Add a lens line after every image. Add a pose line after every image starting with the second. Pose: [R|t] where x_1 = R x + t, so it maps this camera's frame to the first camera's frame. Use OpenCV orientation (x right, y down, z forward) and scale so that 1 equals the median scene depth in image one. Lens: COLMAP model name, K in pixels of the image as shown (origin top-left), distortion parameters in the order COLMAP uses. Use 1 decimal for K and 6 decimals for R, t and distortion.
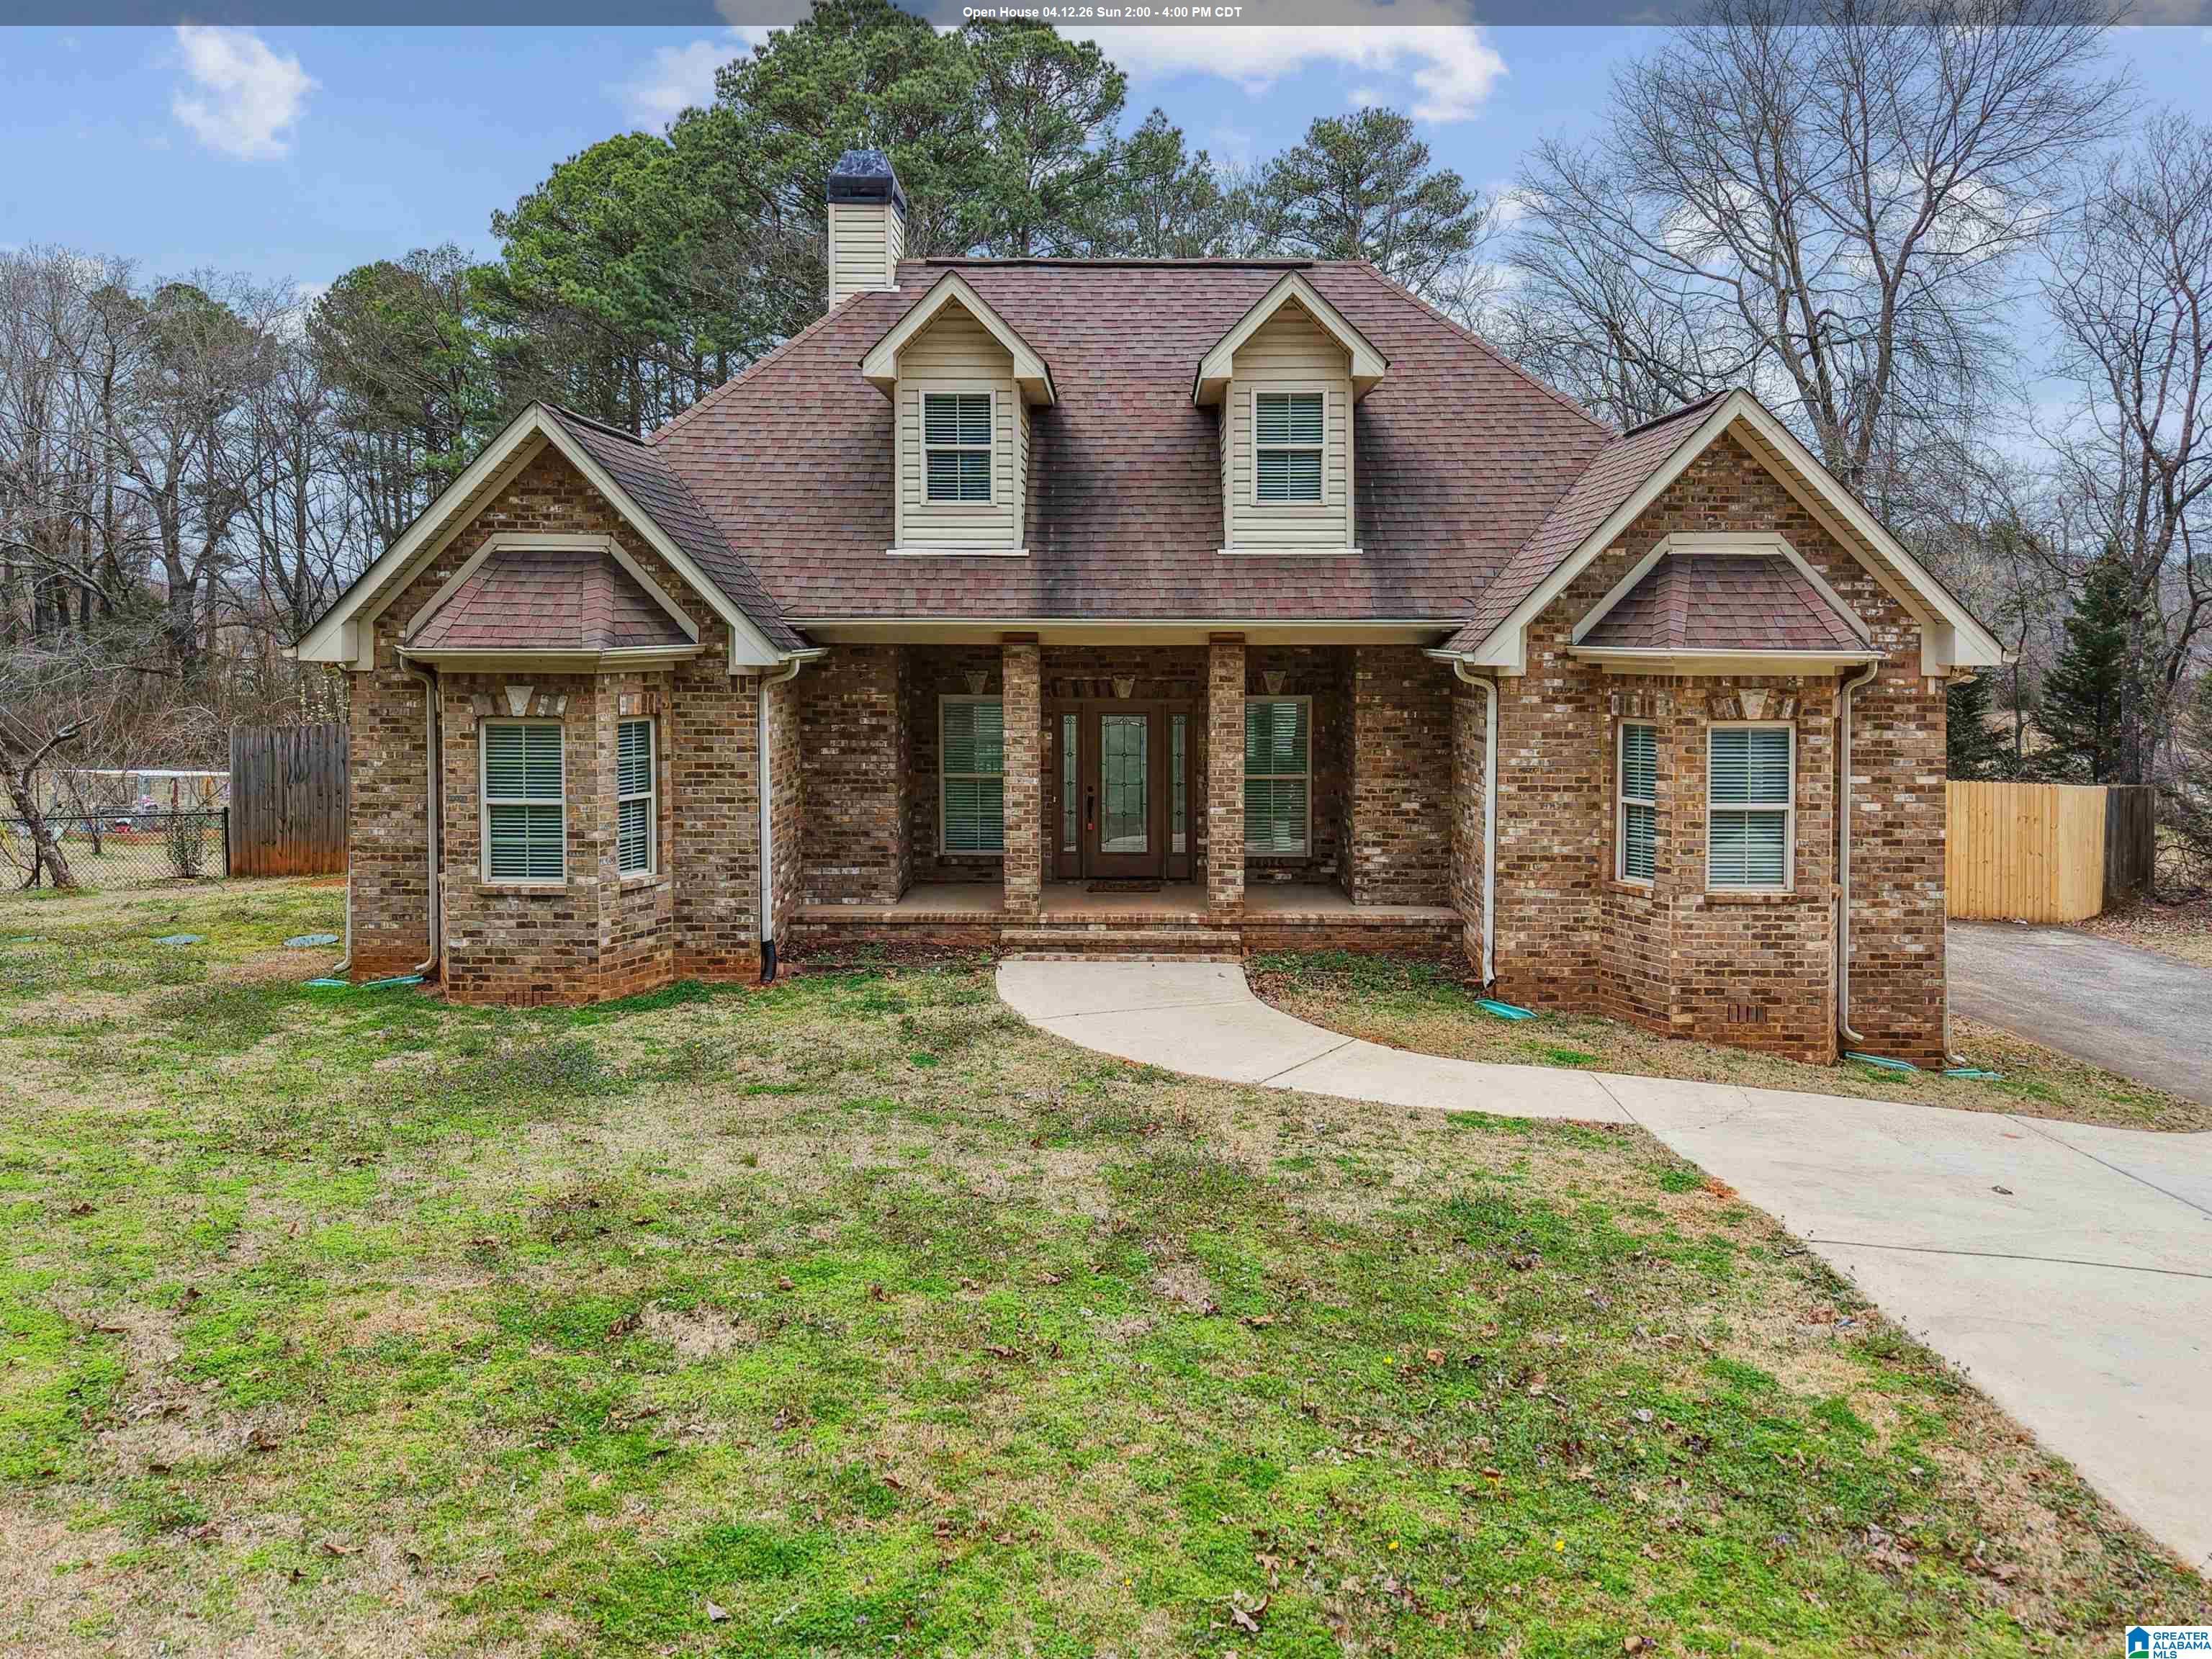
lens RADIAL K [[1500.6, 0, 1097.1], [0, 1500.6, 717.3], [0, 0, 1]] dist [0.049576, -0.143469]
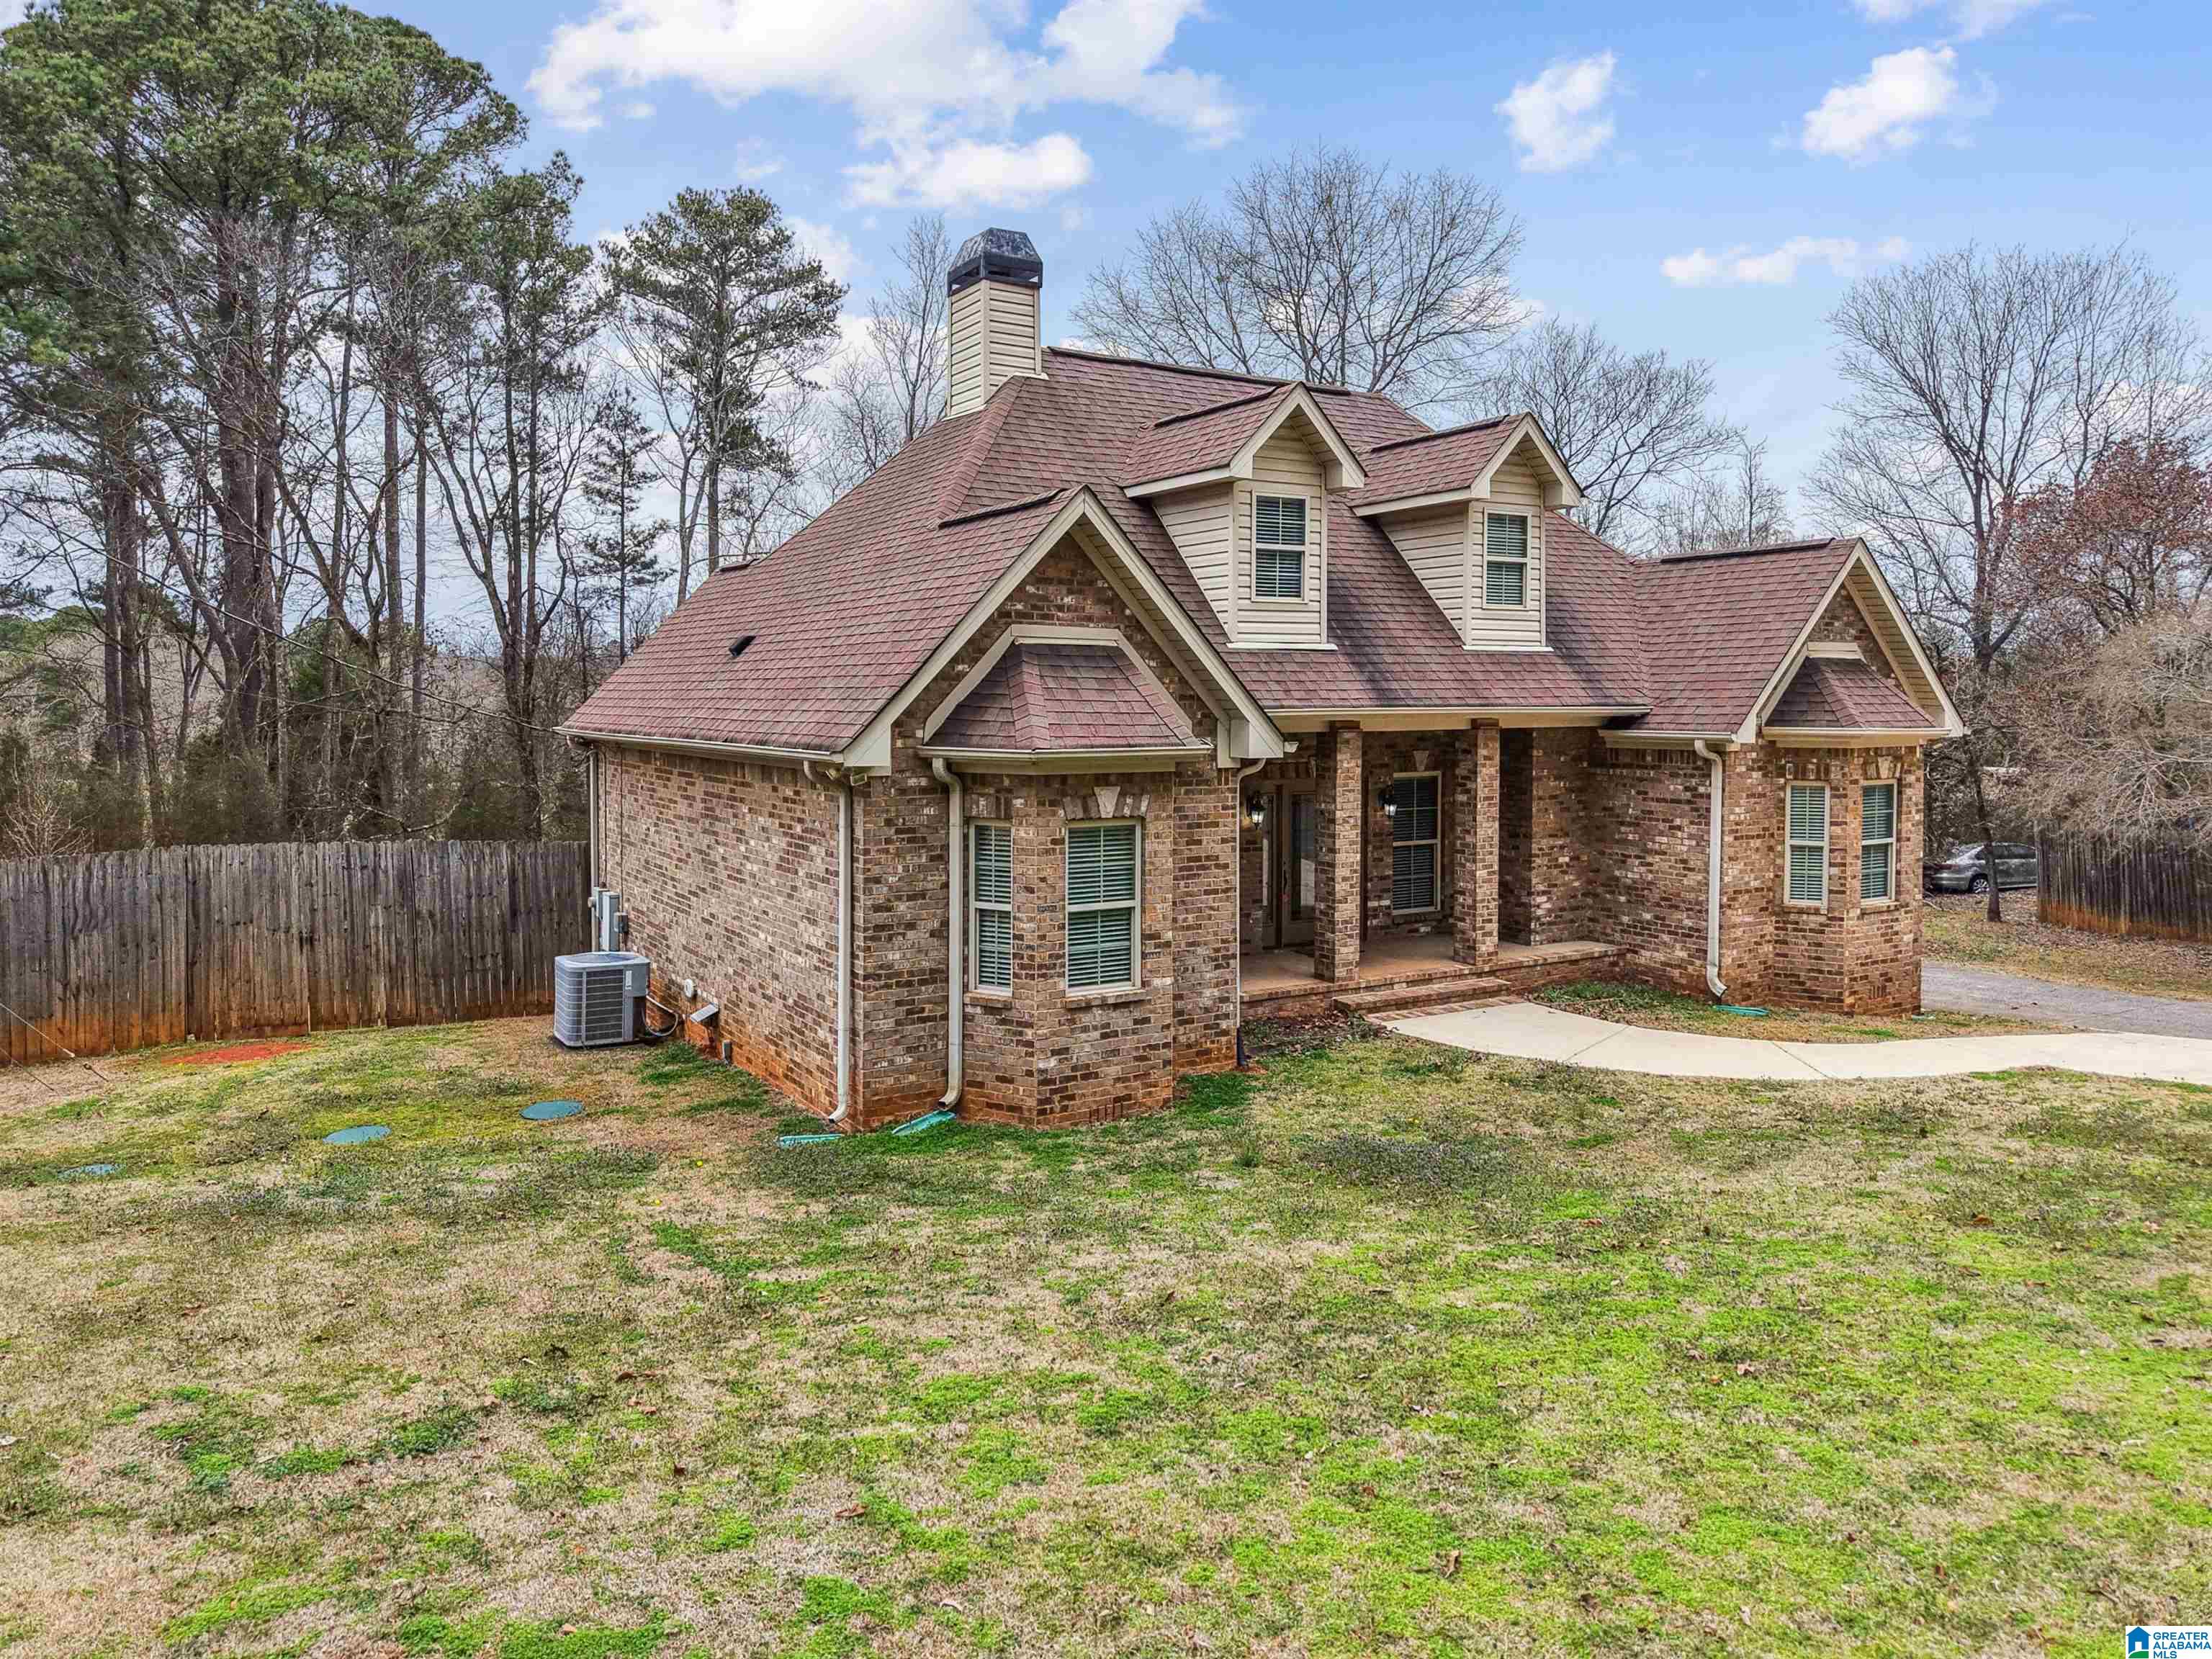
lens RADIAL K [[1524.9, 0, 1144.3], [0, 1524.9, 770.0], [0, 0, 1]] dist [0.013837, -0.011404]
pose [[0.847908, -0.030203, 0.529282, -0.838852], [0.035592, 0.999366, 0.000010, -0.028946], [-0.528946, 0.018830, 0.848446, 0.156348]]
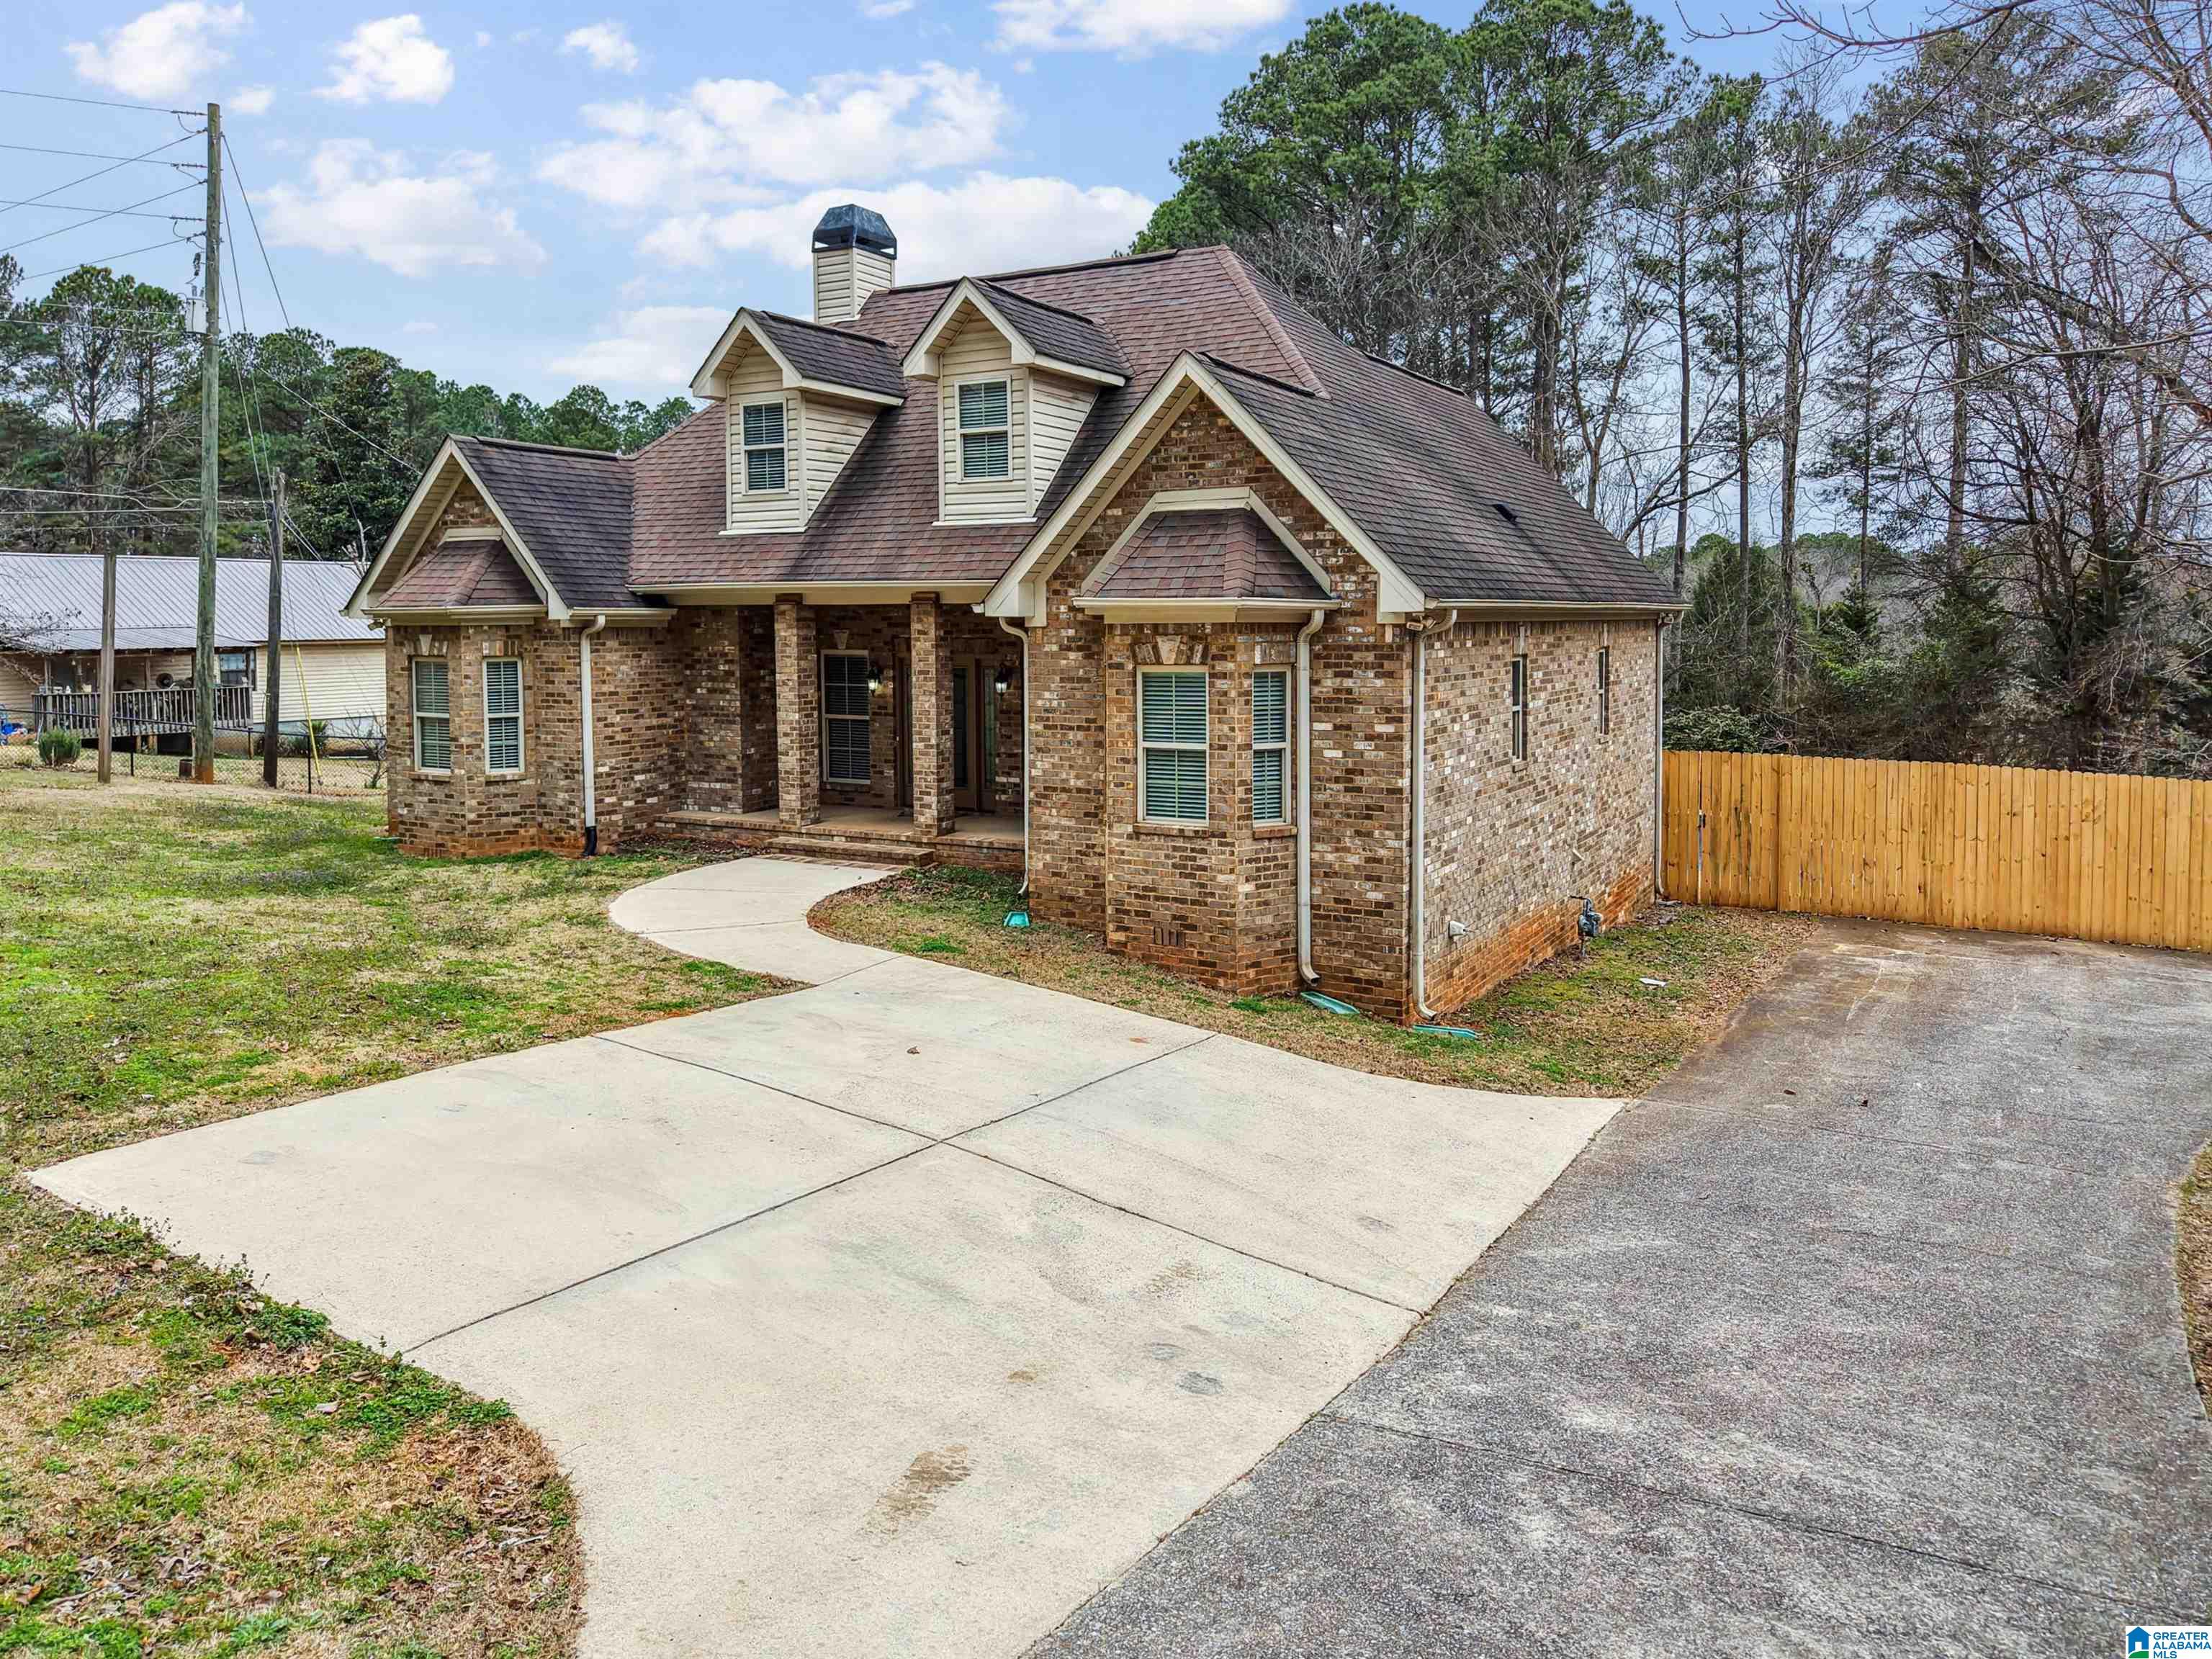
lens RADIAL K [[1524.9, 0, 1144.3], [0, 1524.9, 770.0], [0, 0, 1]] dist [0.013837, -0.011404]
pose [[0.883580, 0.040080, -0.466563, 0.881405], [-0.023689, 0.998880, 0.040947, 0.031483], [0.467681, -0.025128, 0.883540, 0.027824]]
